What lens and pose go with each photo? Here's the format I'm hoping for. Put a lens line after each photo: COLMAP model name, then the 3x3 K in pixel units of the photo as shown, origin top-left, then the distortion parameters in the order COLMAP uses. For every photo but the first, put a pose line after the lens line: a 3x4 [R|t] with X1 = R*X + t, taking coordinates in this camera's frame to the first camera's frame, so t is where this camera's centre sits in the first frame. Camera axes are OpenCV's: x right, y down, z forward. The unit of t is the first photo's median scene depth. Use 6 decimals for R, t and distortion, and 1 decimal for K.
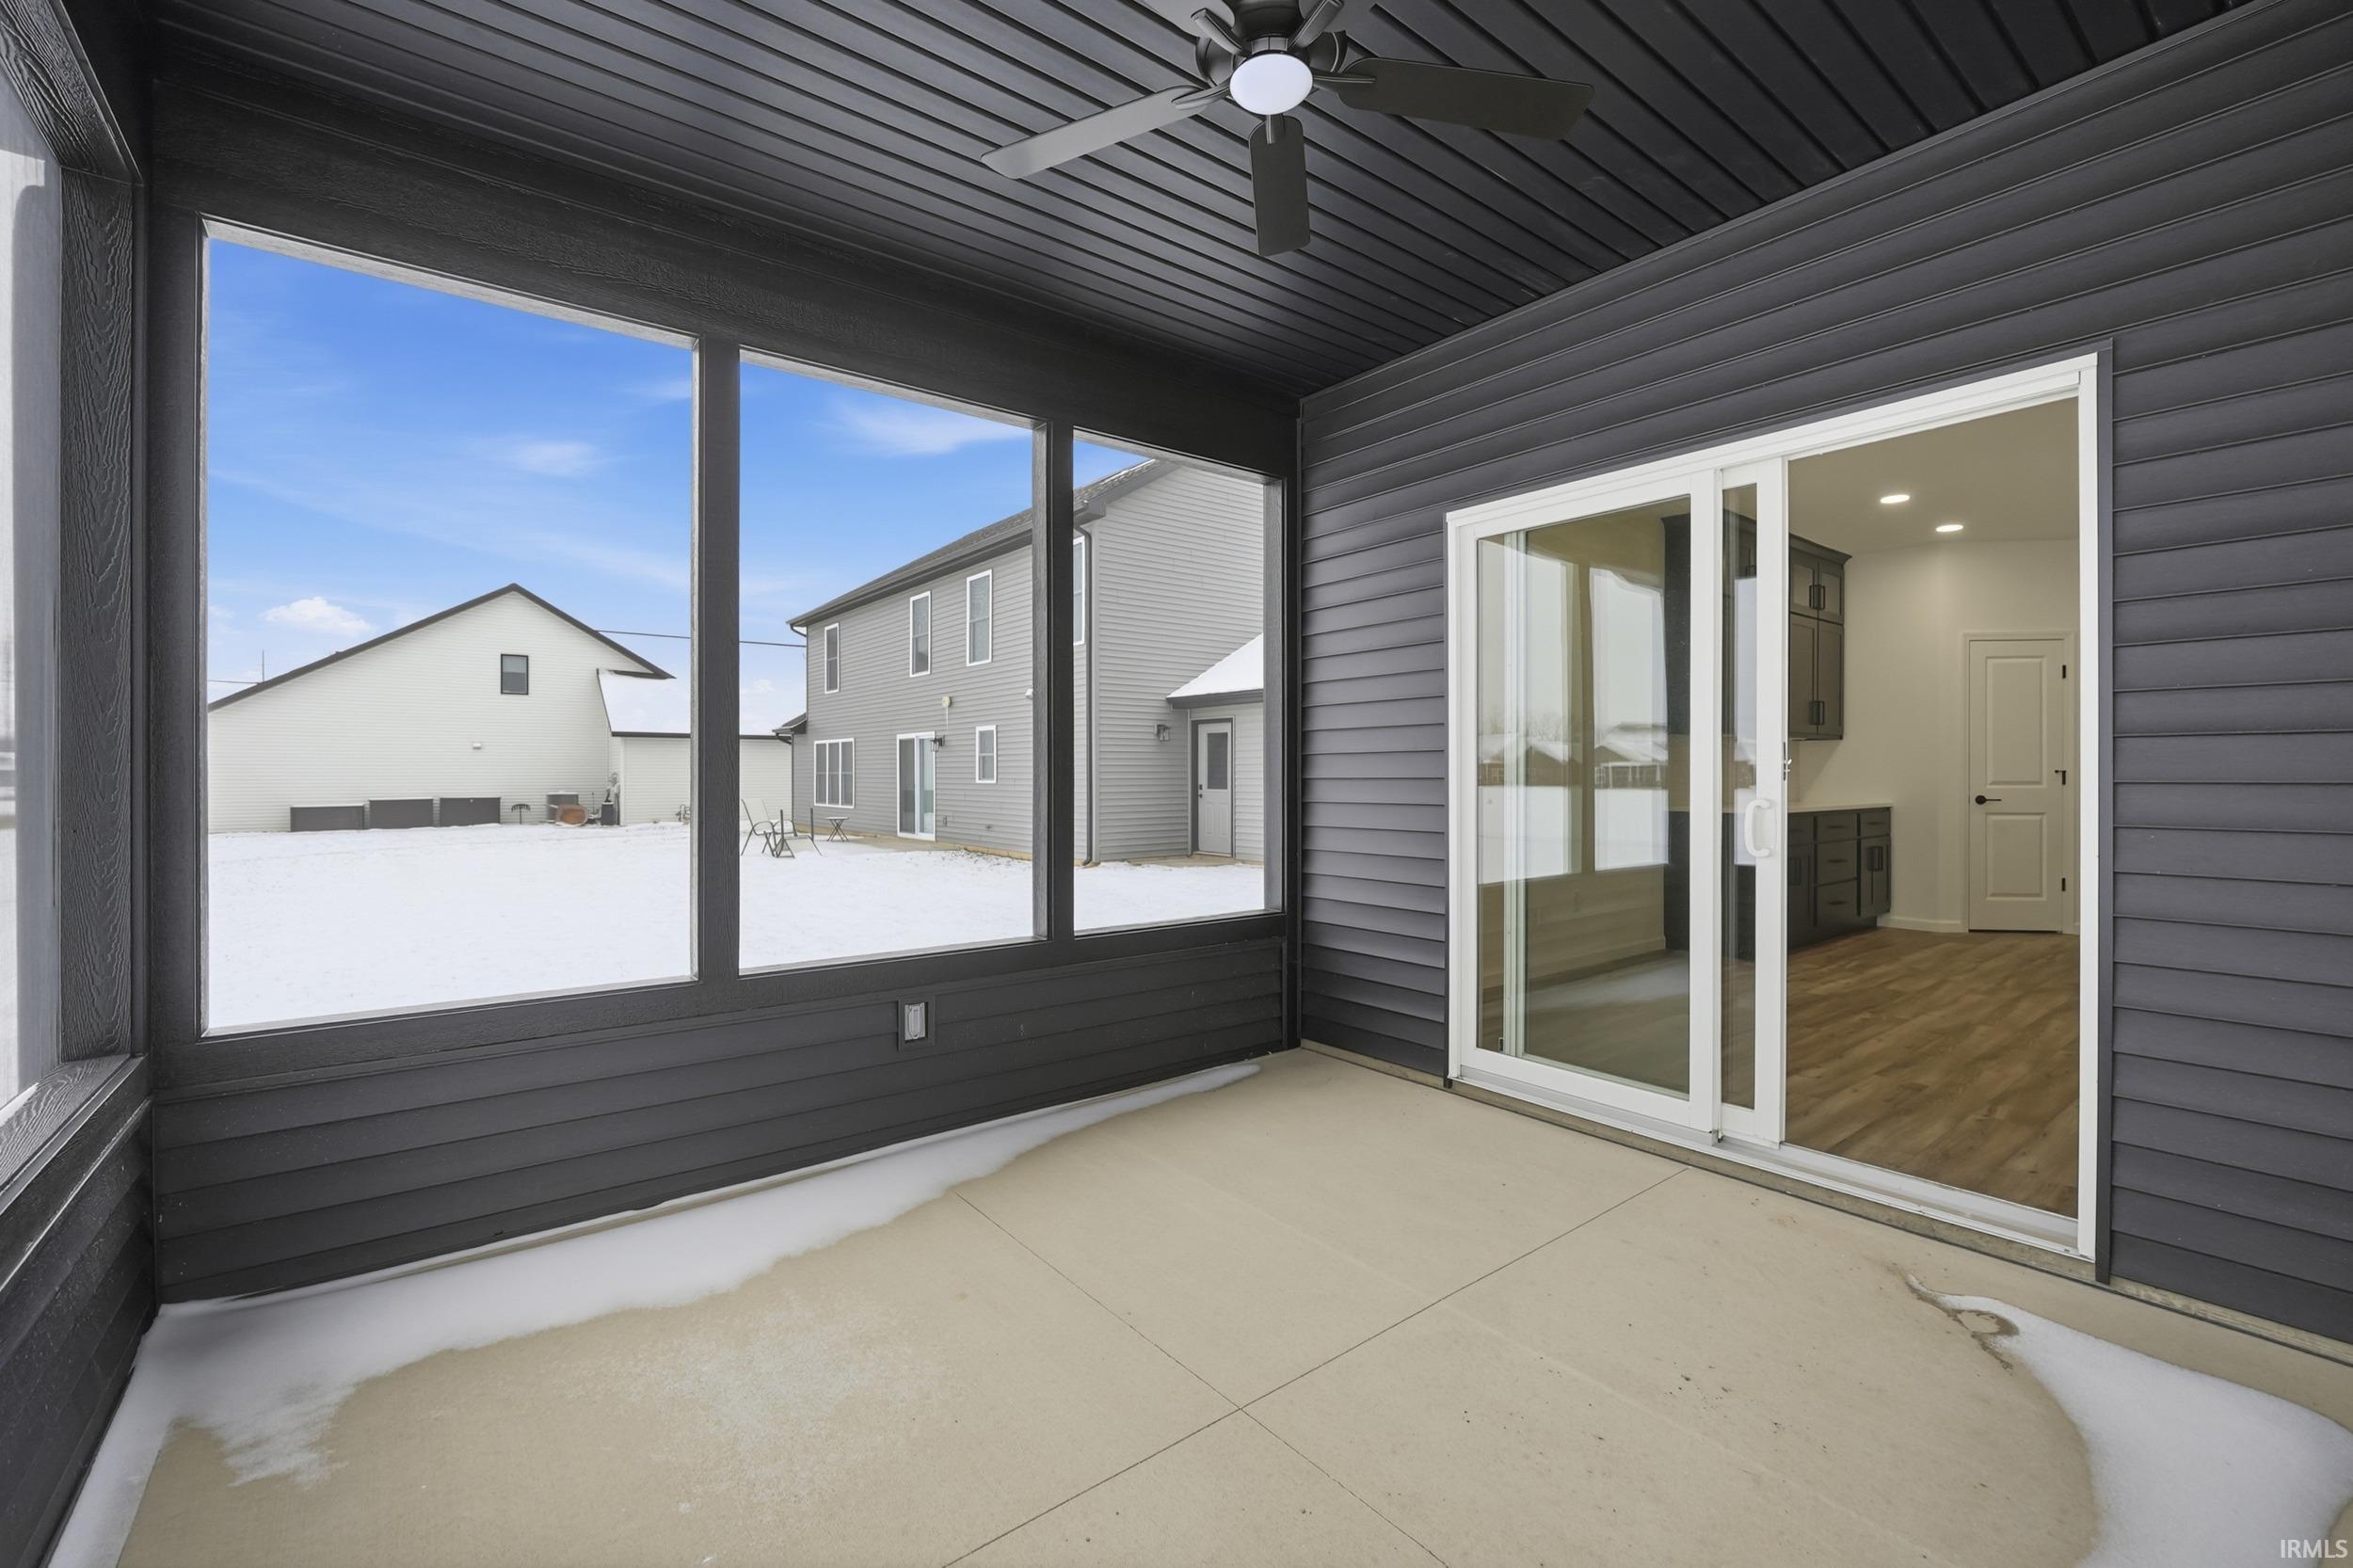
lens RADIAL K [[988.1, 0, 1191.4], [0, 988.1, 774.7], [0, 0, 1]] dist [-0.012477, -0.000057]
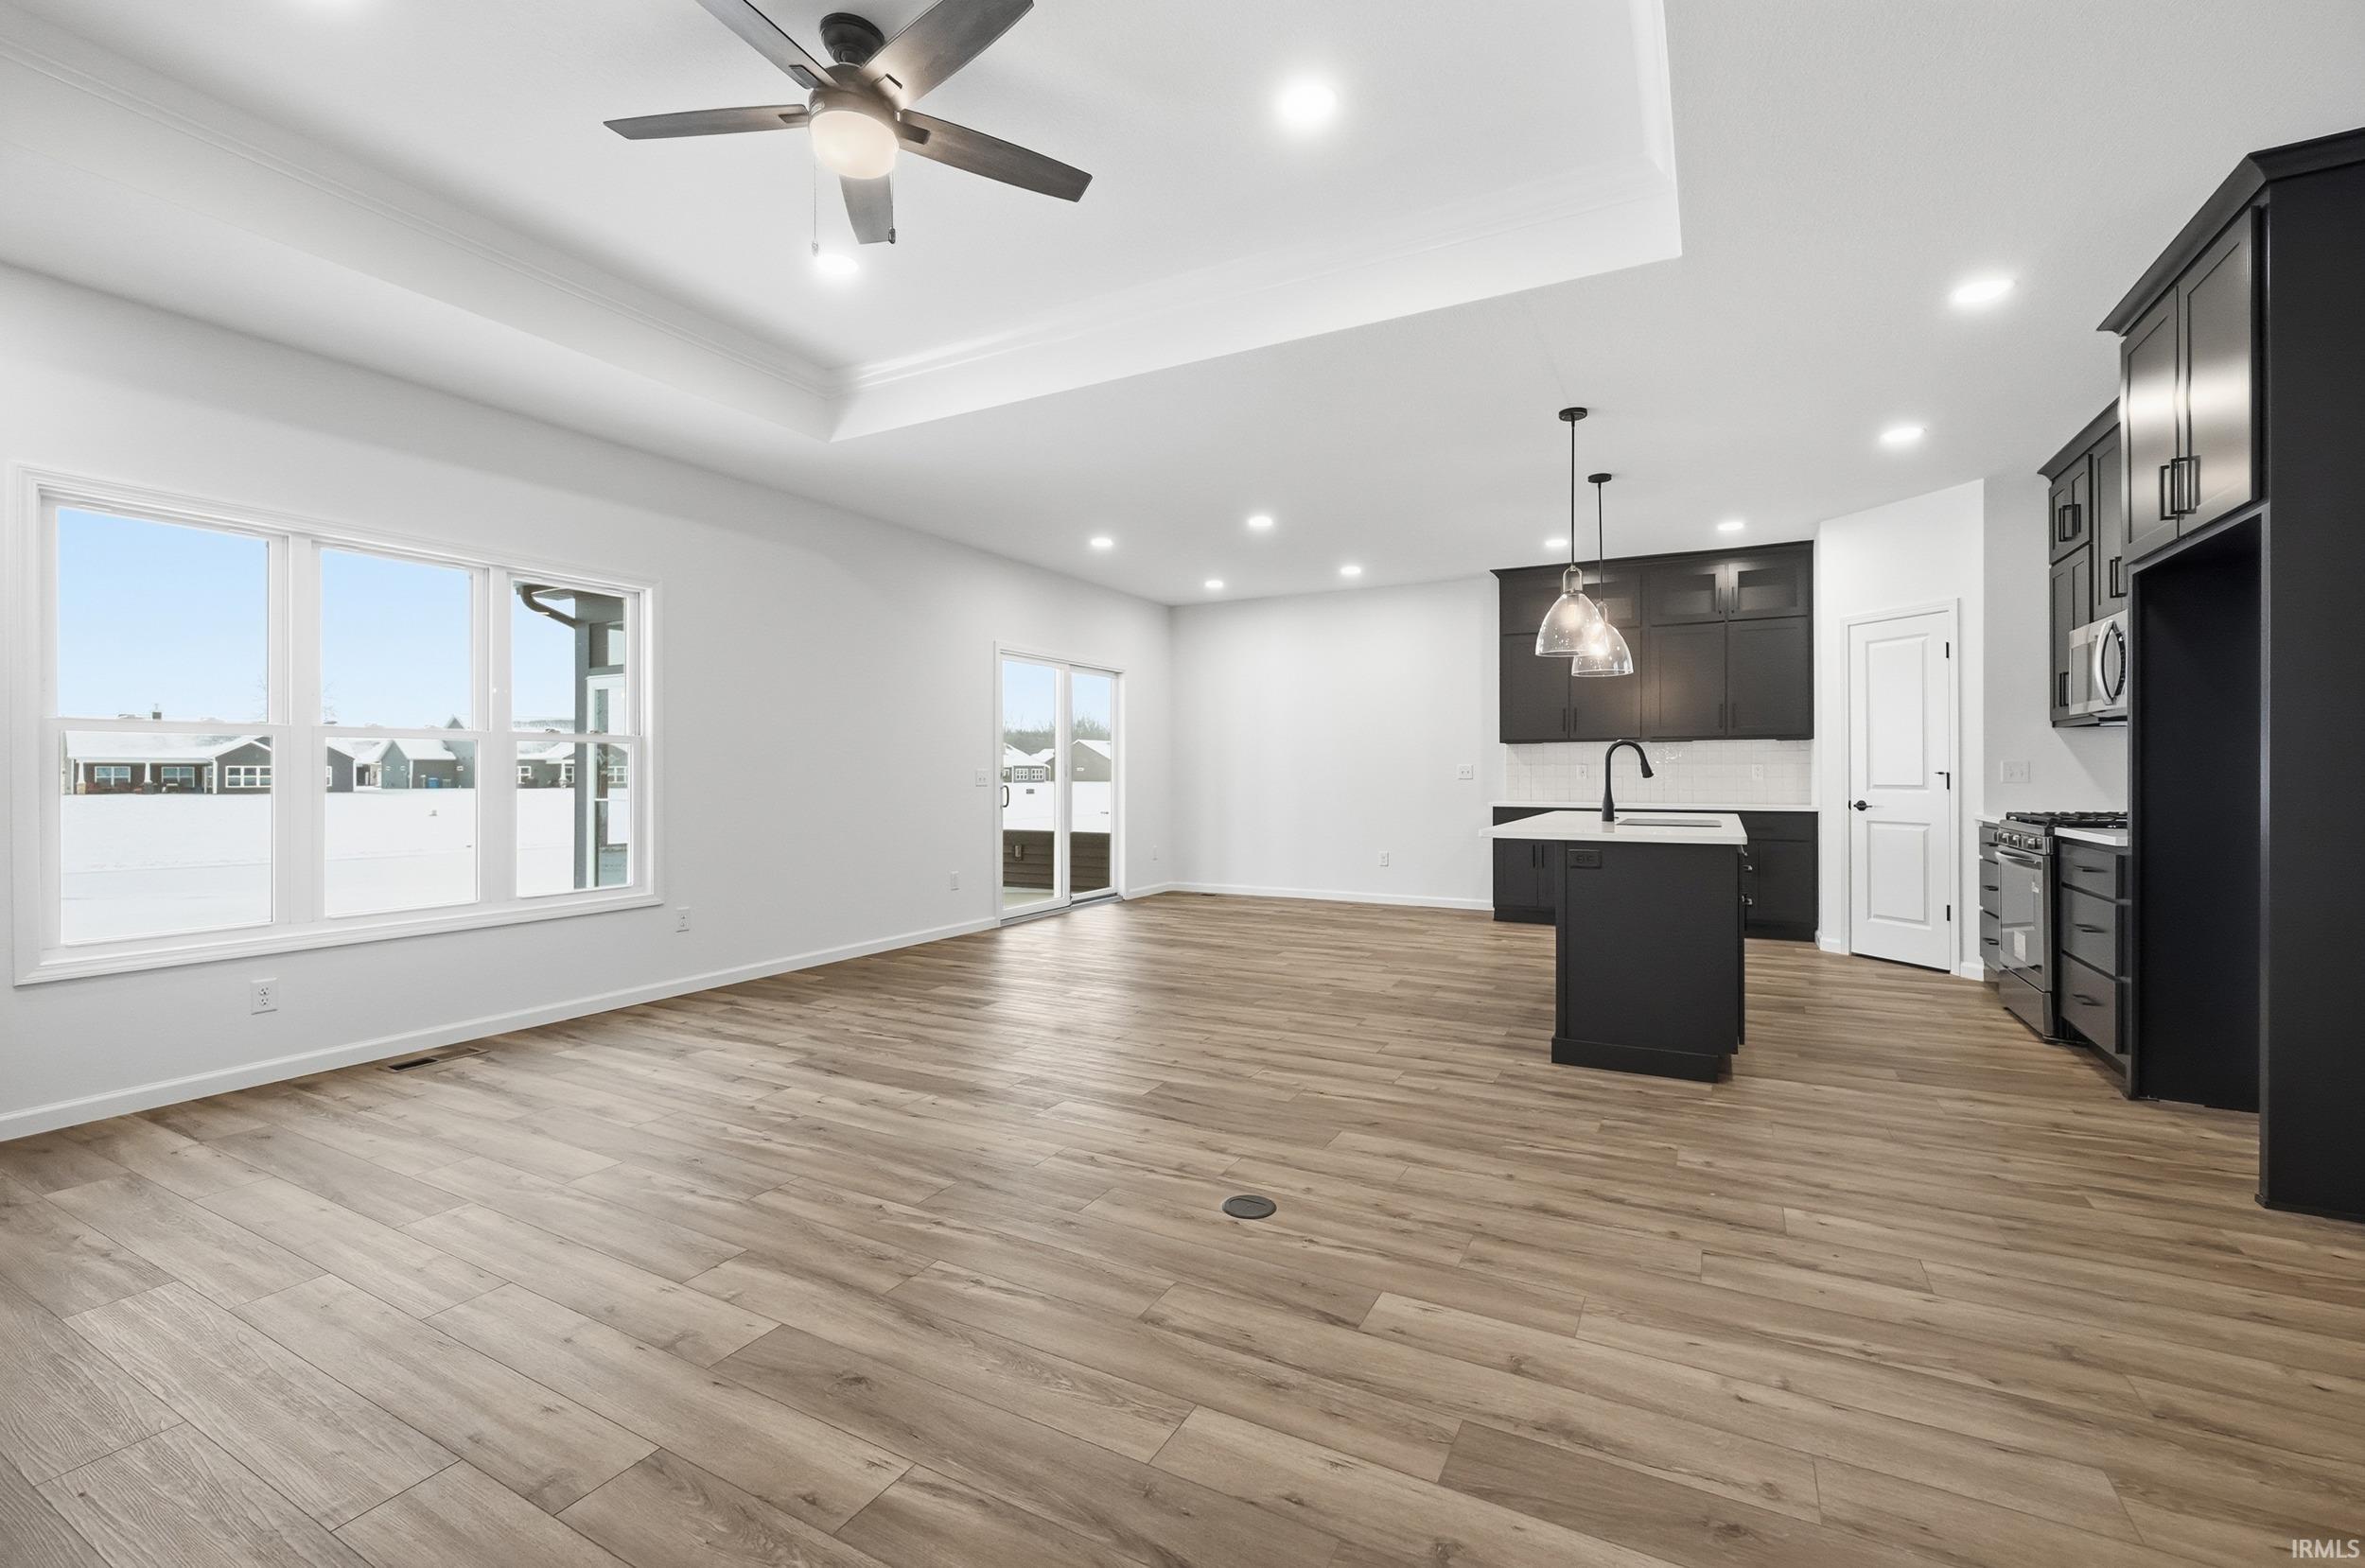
lens RADIAL K [[993.0, 0, 1190.4], [0, 993.0, 771.5], [0, 0, 1]] dist [-0.012477, -0.000057]
pose [[0.398904, 0.000906, -0.916992, 1.327995], [-0.002291, 0.999997, -0.000008, -0.003213], [0.916990, 0.002104, 0.398905, 0.090748]]
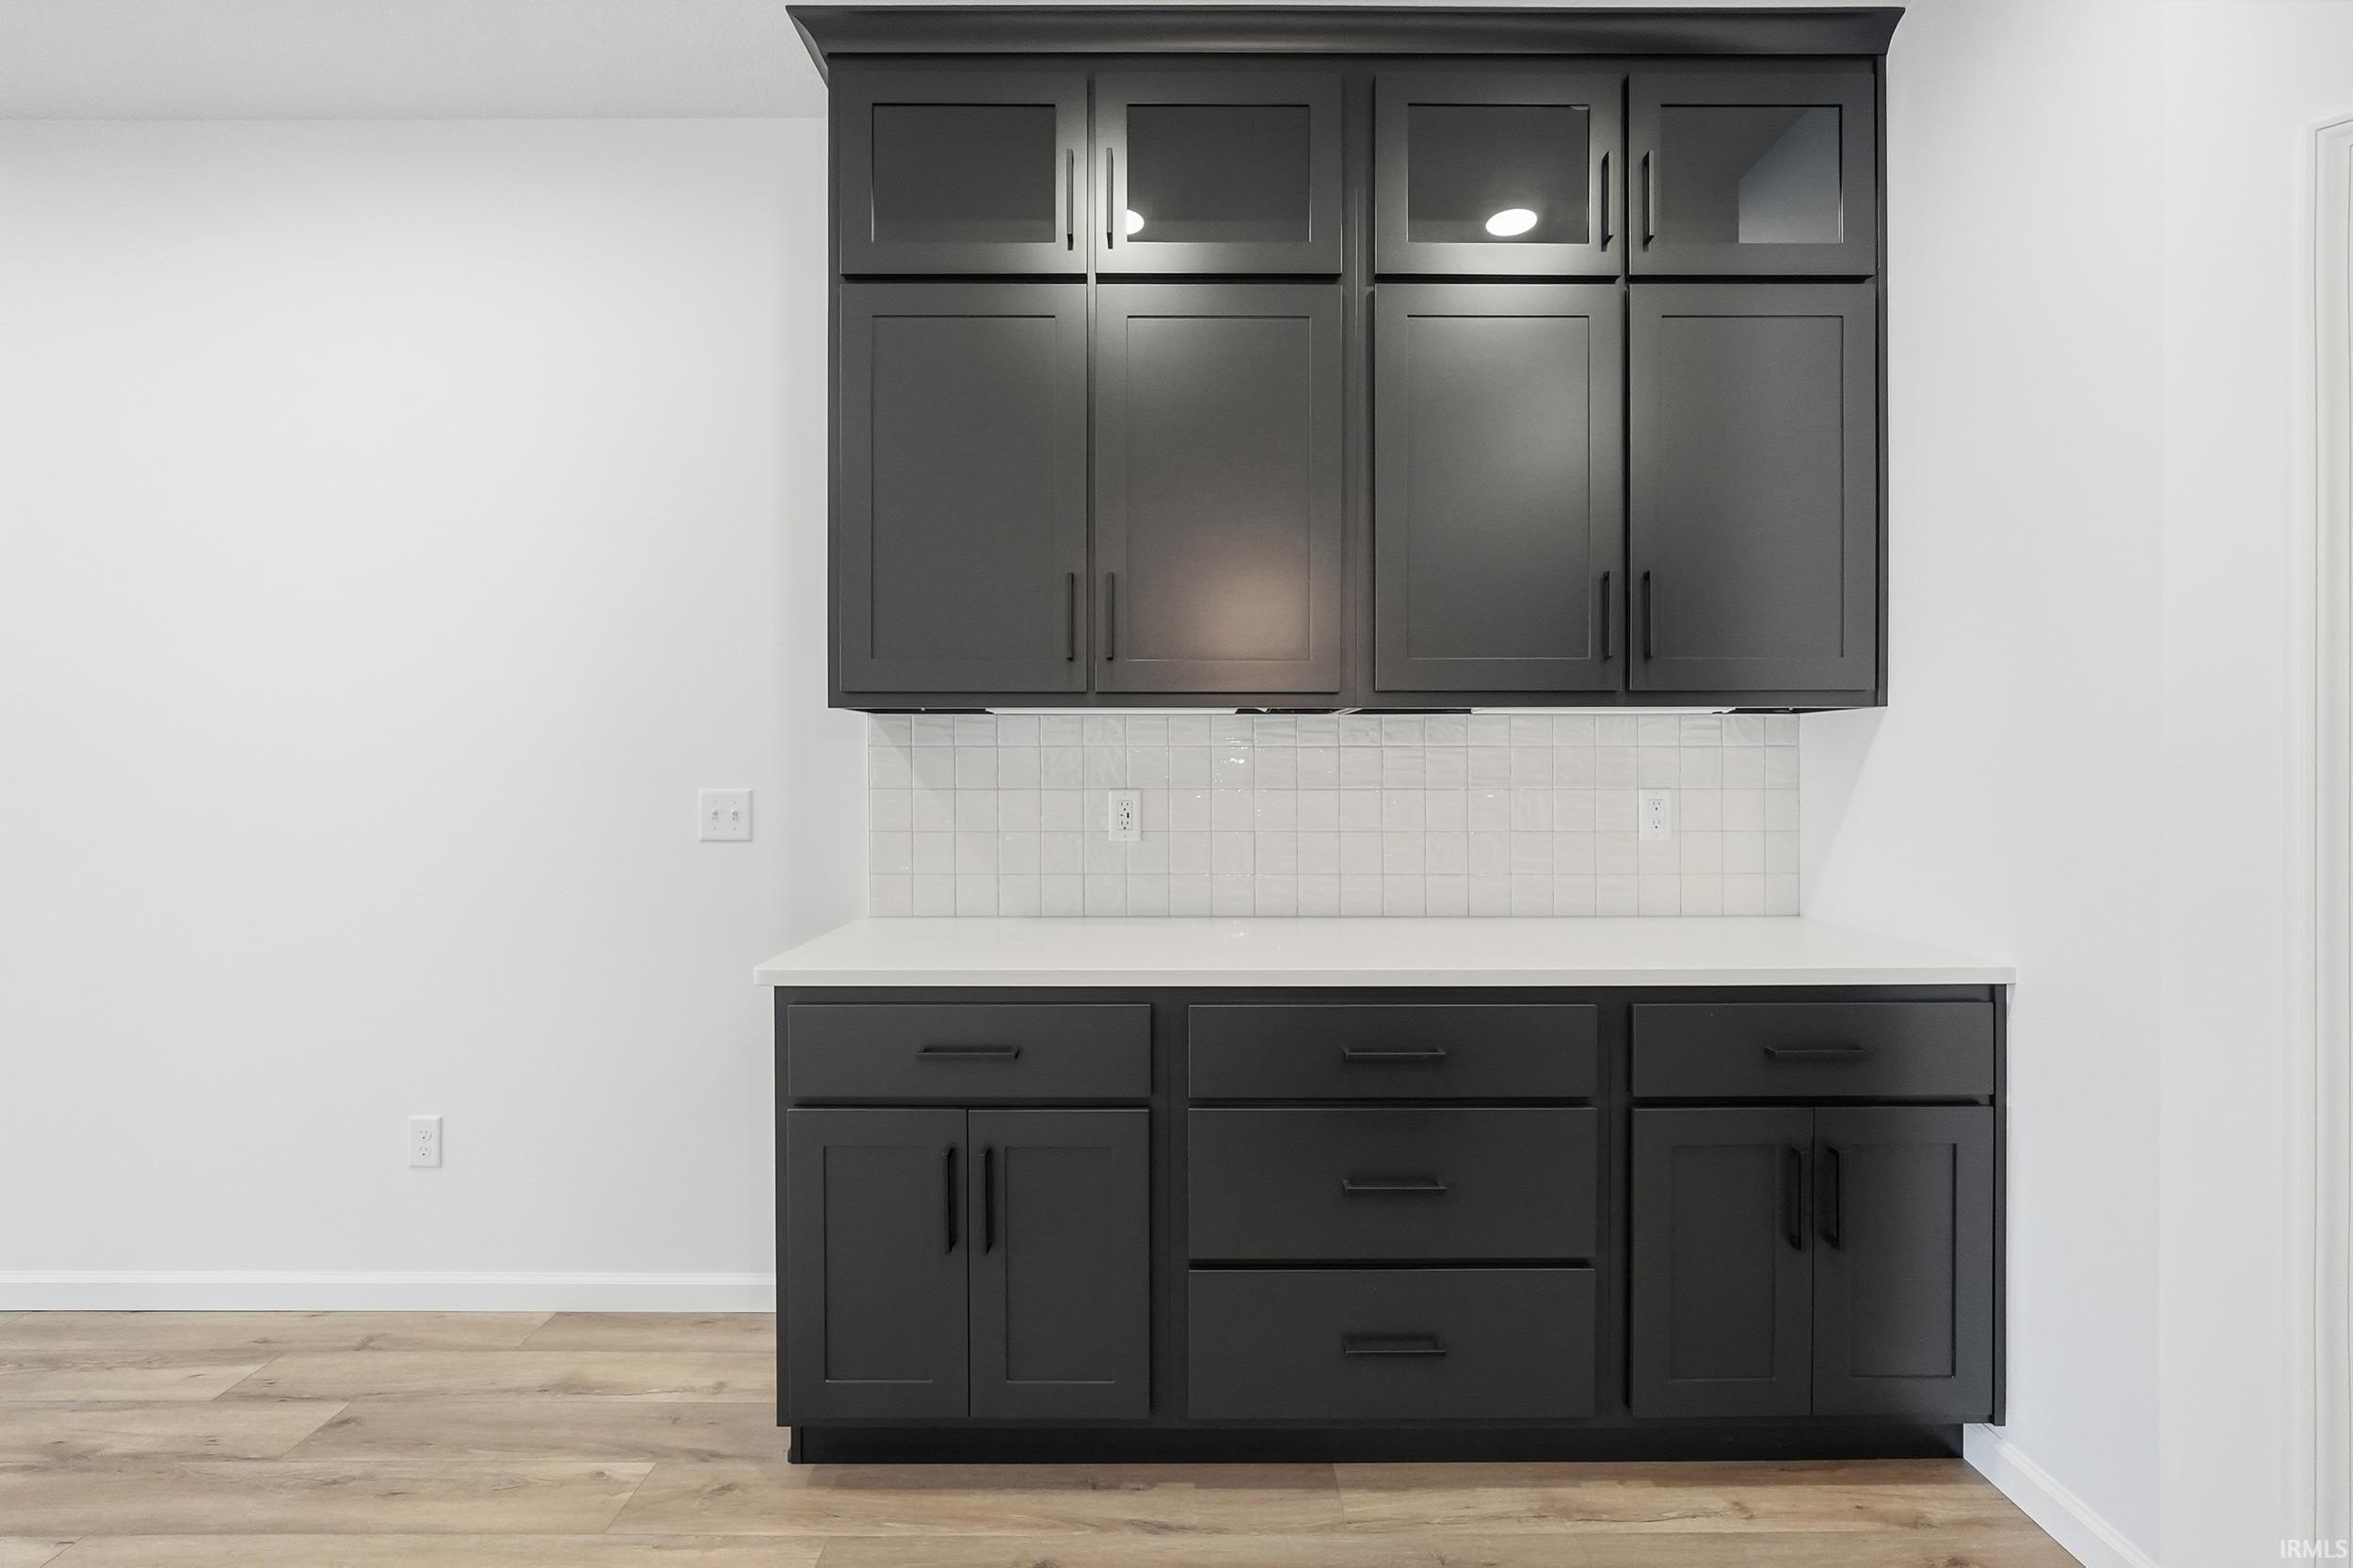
lens RADIAL K [[1052.3, 0, 1182.5], [0, 1052.3, 772.8], [0, 0, 1]] dist [-0.002927, -0.000476]
pose [[0.789240, 0.006060, -0.614056, 0.710527], [-0.001525, 0.999968, 0.007908, -0.019913], [0.614084, -0.005305, 0.789223, 0.677181]]
